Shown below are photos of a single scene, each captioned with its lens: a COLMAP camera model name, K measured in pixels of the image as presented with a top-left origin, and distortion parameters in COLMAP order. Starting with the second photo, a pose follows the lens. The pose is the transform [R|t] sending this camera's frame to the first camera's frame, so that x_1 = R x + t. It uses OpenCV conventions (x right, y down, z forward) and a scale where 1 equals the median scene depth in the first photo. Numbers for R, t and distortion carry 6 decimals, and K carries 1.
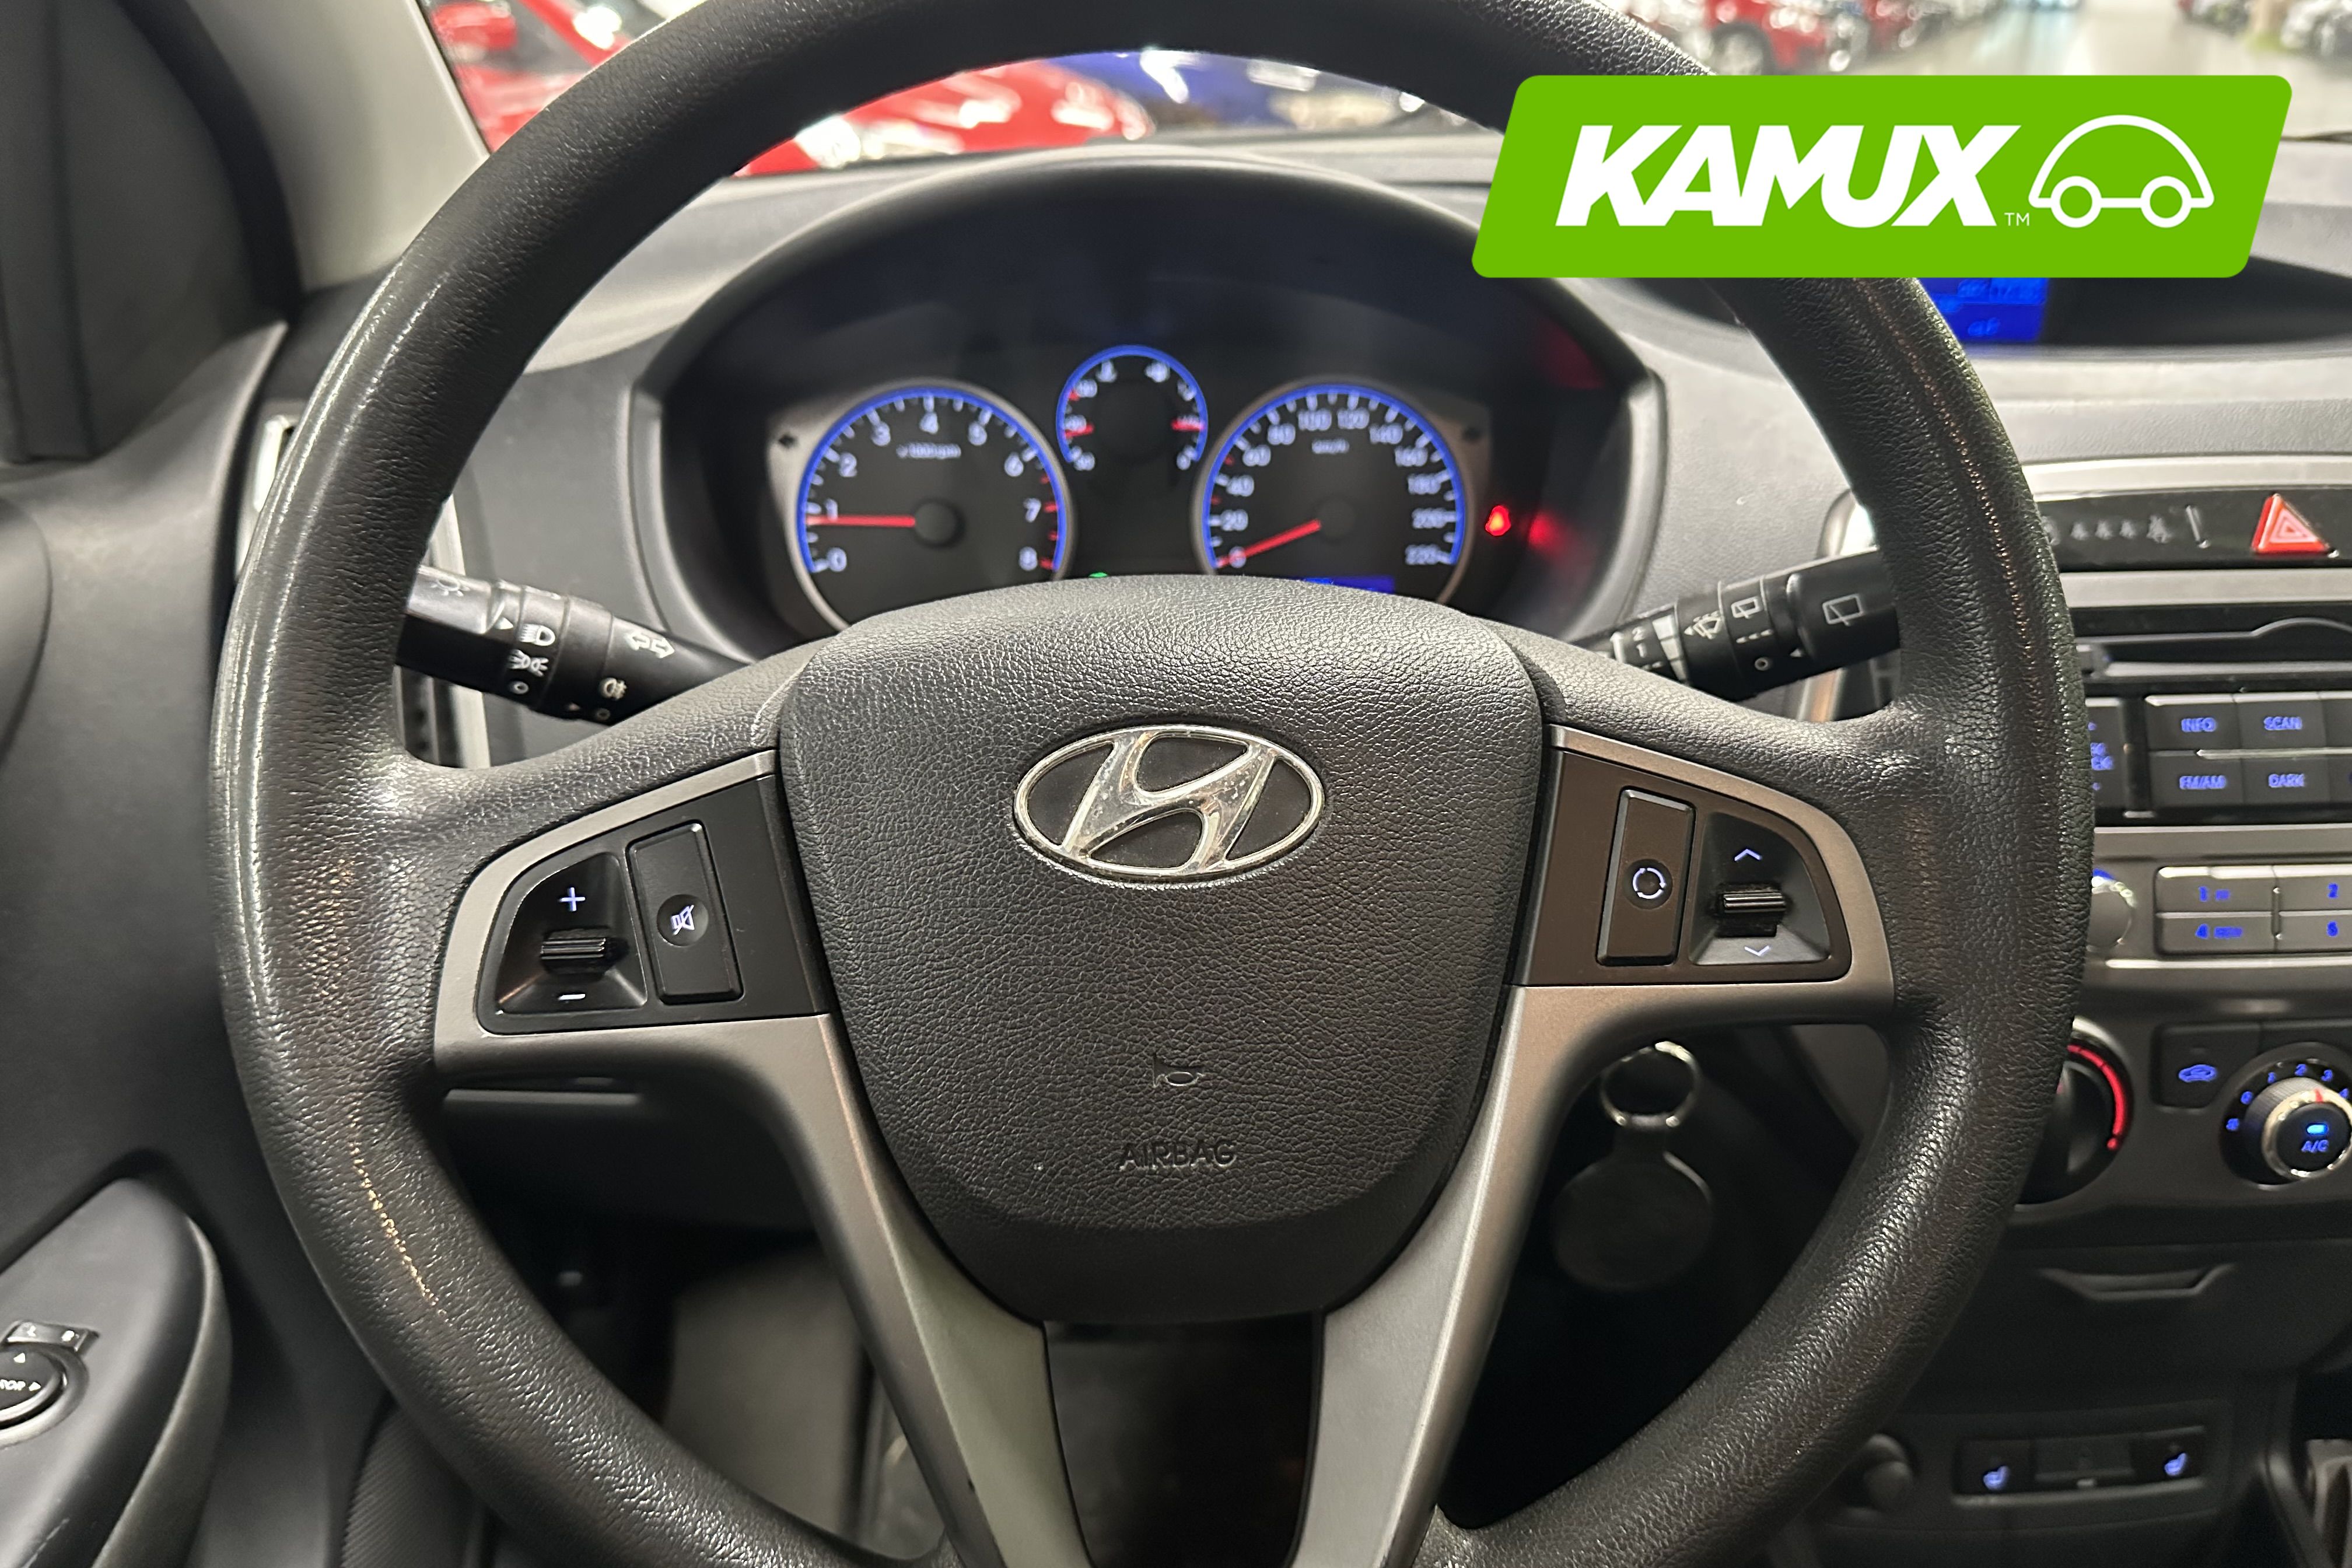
lens RADIAL K [[1653.2, 0, 1180.0], [0, 1653.2, 800.2], [0, 0, 1]] dist [0.035295, -0.049984]
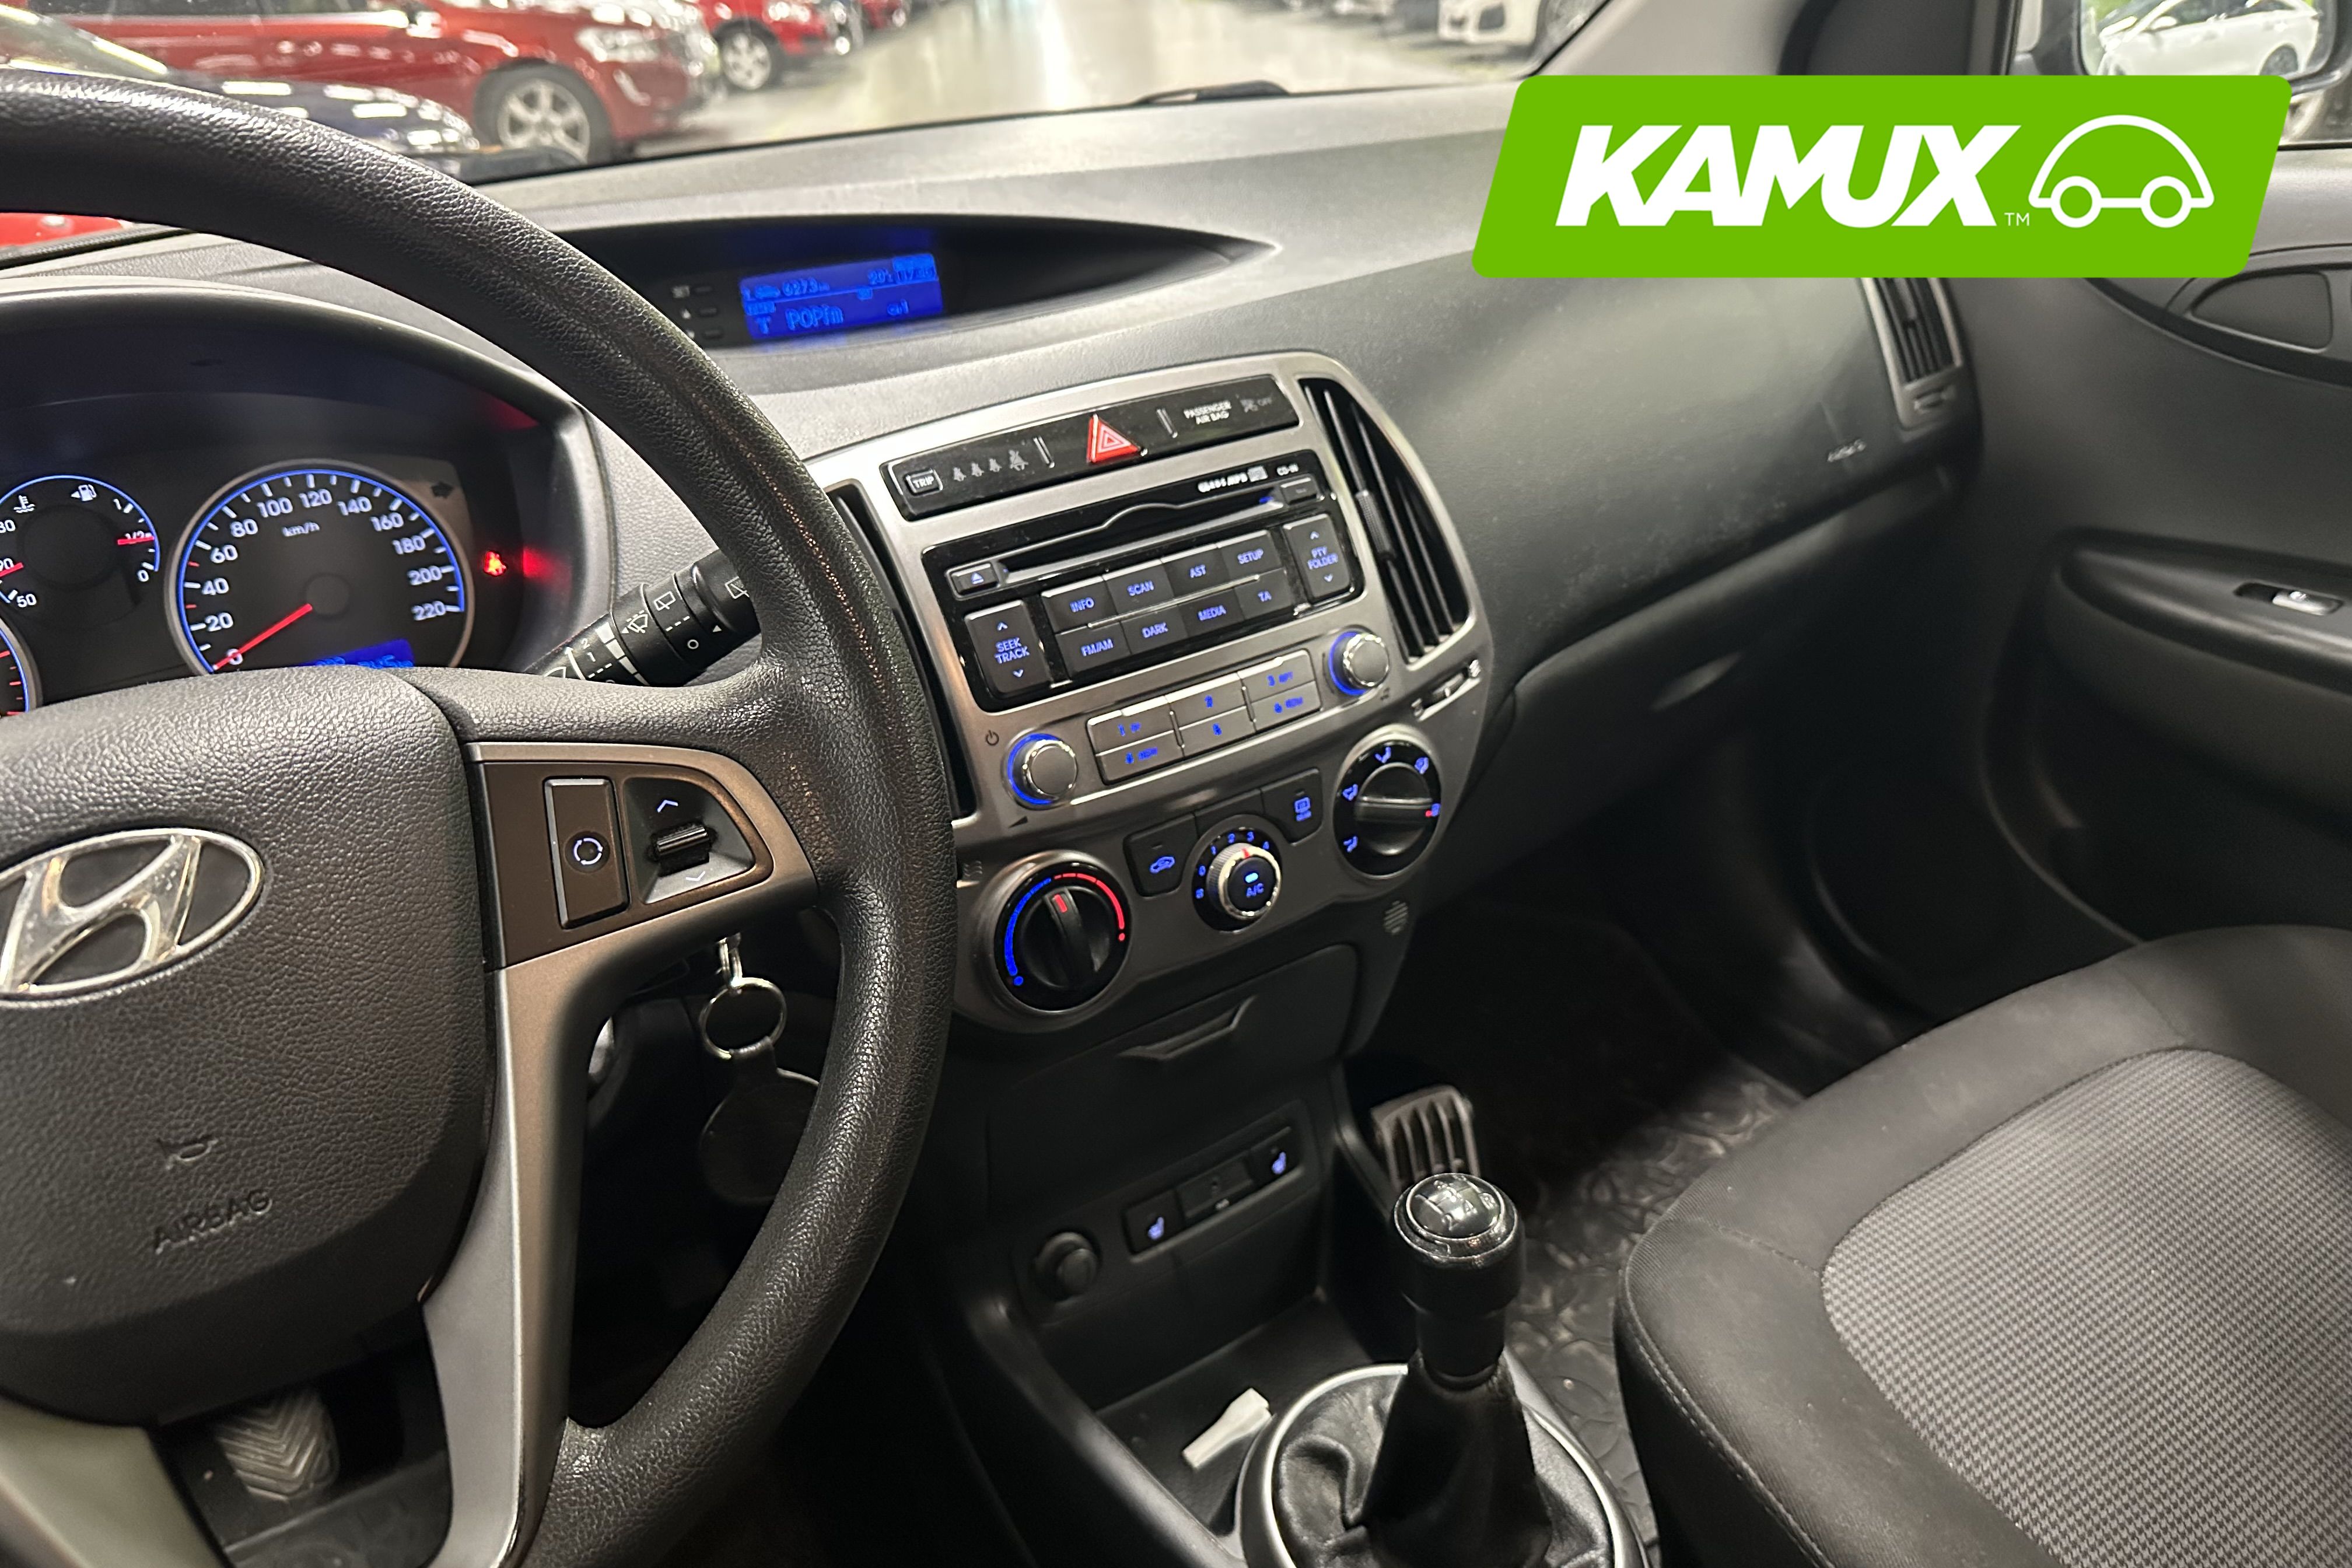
lens RADIAL K [[1653.2, 0, 1194.6], [0, 1653.2, 783.7], [0, 0, 1]] dist [0.035295, -0.049984]
pose [[0.859801, -0.278206, 0.428186, 0.103830], [0.280626, 0.958005, 0.058948, 0.036134], [-0.426604, 0.069477, 0.901766, -0.172944]]
